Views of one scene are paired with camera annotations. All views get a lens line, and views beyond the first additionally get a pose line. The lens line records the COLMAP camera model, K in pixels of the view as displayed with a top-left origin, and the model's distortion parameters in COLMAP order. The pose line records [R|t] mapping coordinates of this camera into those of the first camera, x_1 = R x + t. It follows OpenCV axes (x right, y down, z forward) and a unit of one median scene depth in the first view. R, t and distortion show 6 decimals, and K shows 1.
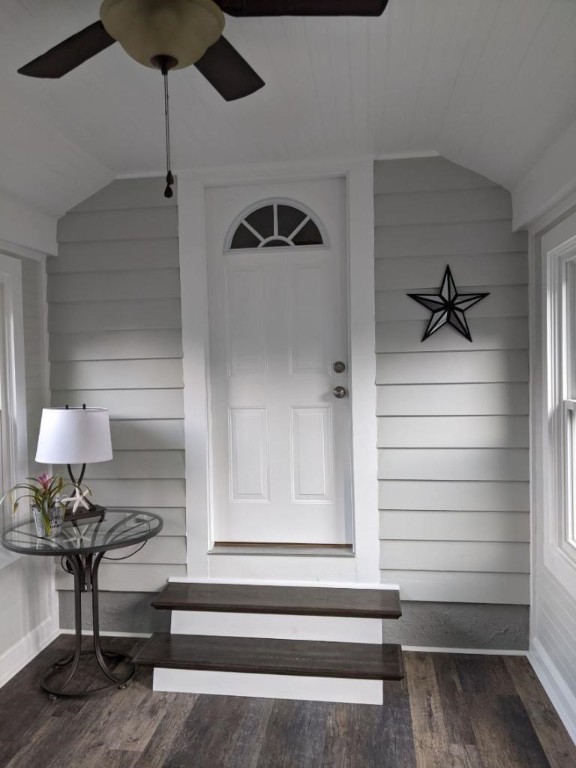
lens RADIAL K [[599.2, 0, 288.0], [0, 599.2, 384.0], [0, 0, 1]] dist [0.006372, -0.007387]
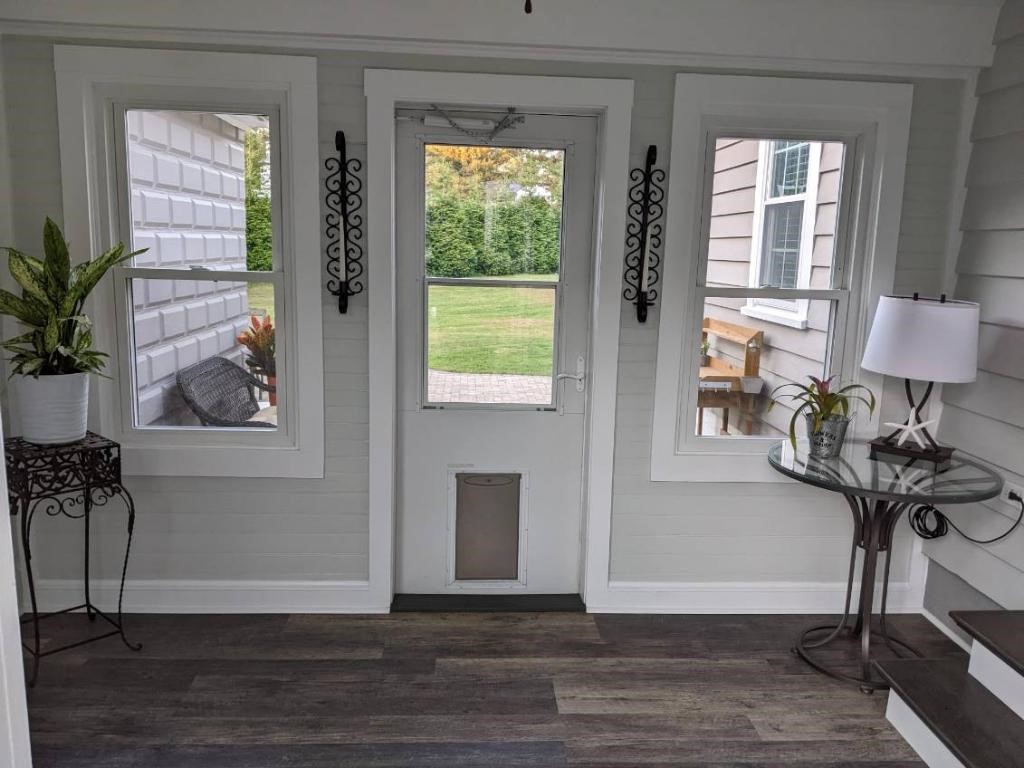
lens RADIAL K [[798.9, 0, 512.0], [0, 798.9, 384.0], [0, 0, 1]] dist [0.006372, -0.007387]
pose [[0.206267, 0.189905, -0.959891, 0.494955], [-0.055181, 0.981682, 0.182358, -0.005771], [0.976938, 0.015353, 0.212968, 0.385486]]
